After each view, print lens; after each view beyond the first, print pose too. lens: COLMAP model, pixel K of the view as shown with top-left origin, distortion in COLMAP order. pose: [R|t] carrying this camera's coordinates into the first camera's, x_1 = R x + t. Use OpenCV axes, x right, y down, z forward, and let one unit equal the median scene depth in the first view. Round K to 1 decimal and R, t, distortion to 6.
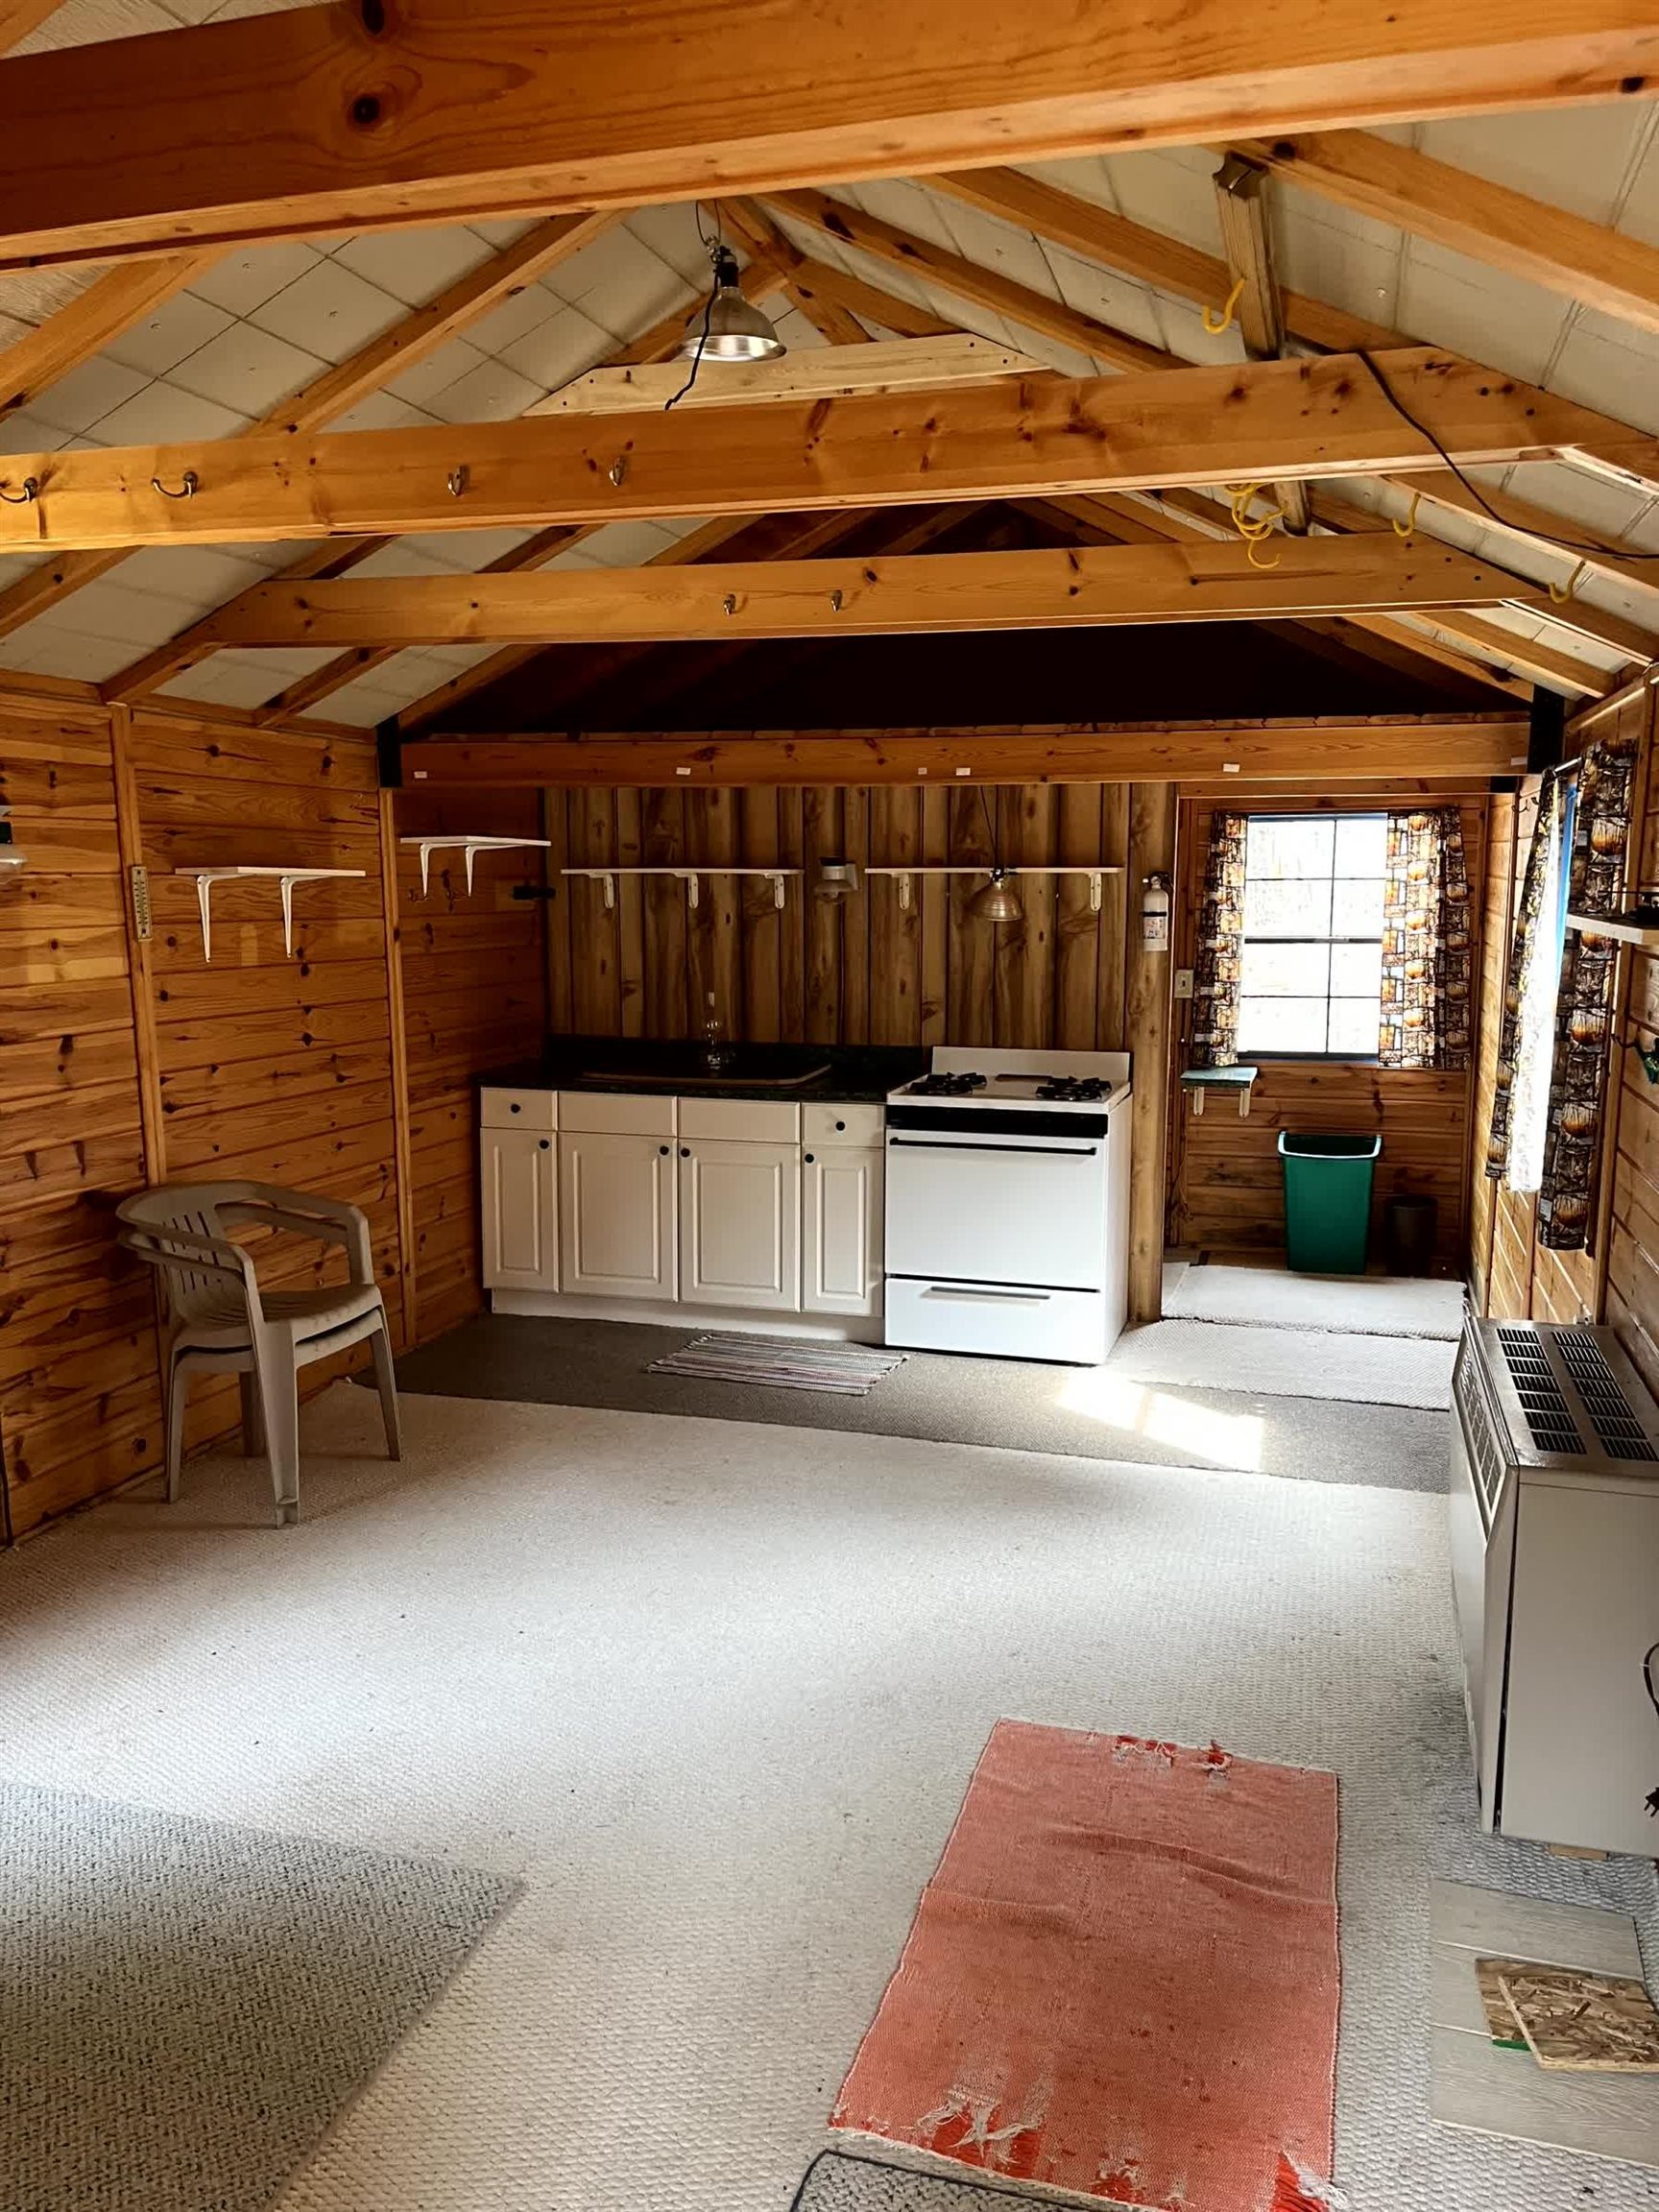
lens RADIAL K [[1663.0, 0, 838.3], [0, 1663.0, 1113.2], [0, 0, 1]] dist [0.057805, -0.056835]
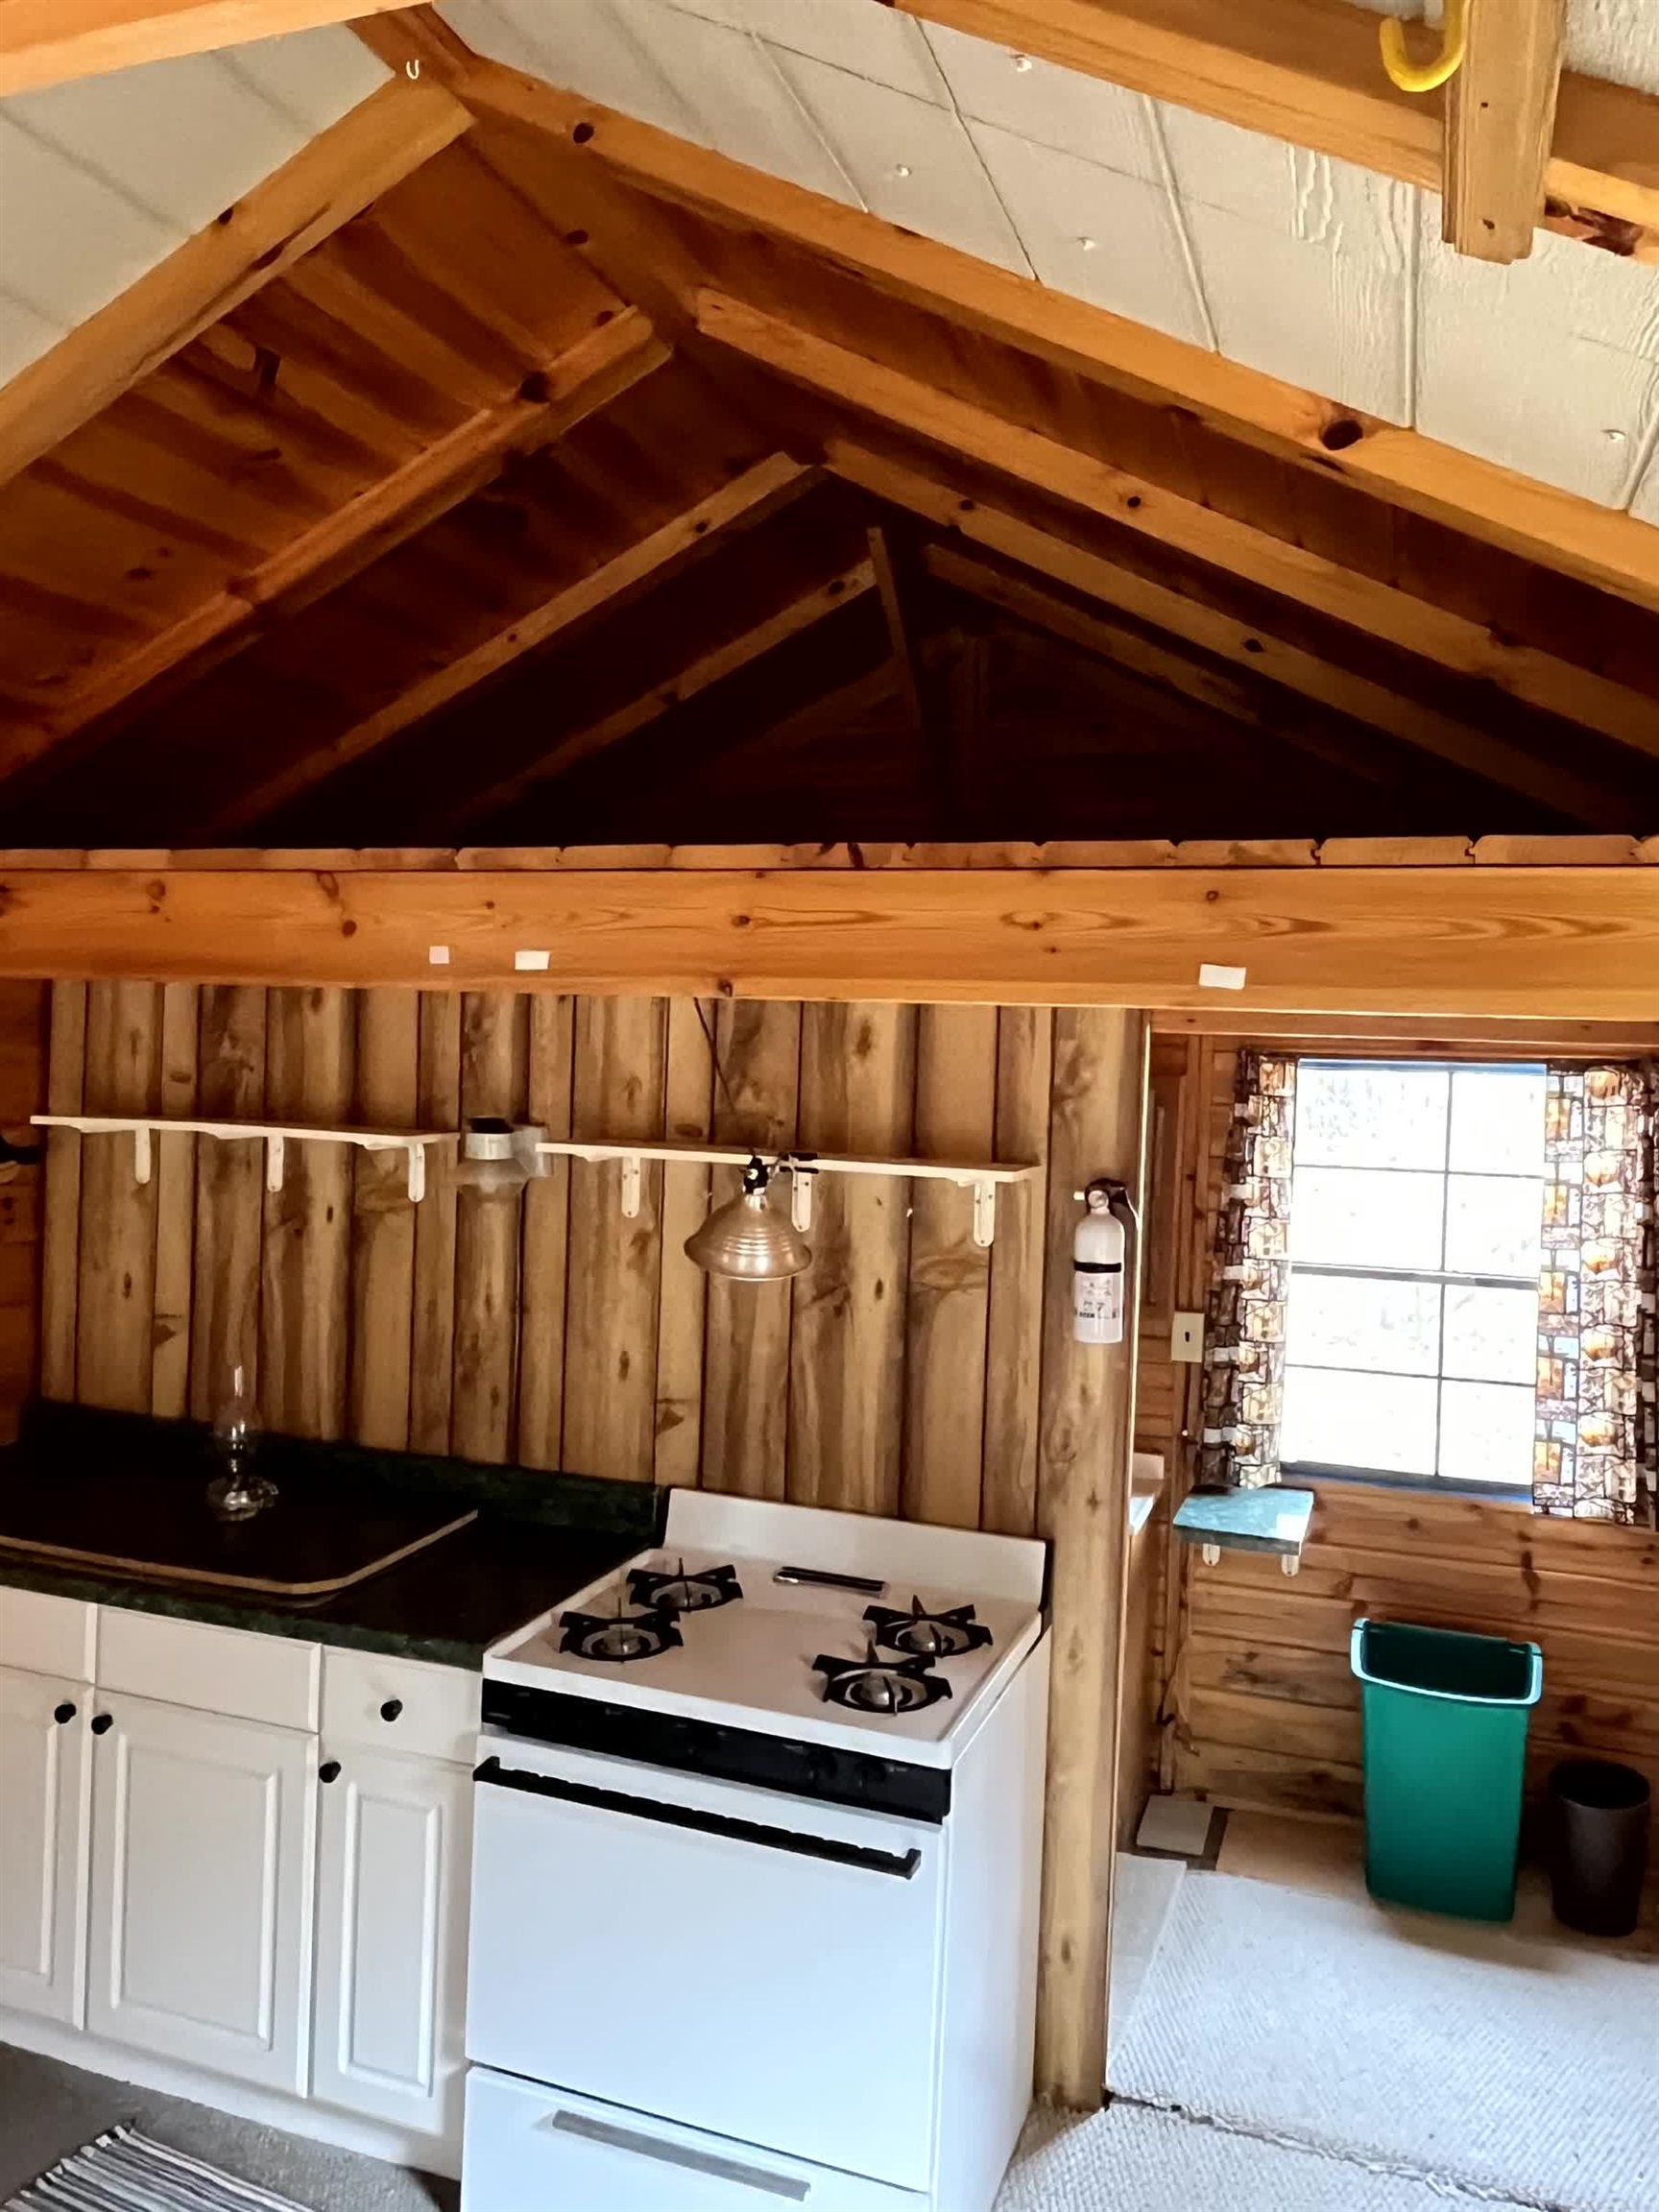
lens RADIAL K [[1563.8, 0, 855.8], [0, 1563.8, 1083.1], [0, 0, 1]] dist [0.003876, -0.010293]
pose [[0.998175, 0.036643, -0.048008, 0.138287], [-0.042412, 0.991217, -0.125263, -0.111031], [0.042996, 0.127070, 0.990961, 0.534174]]
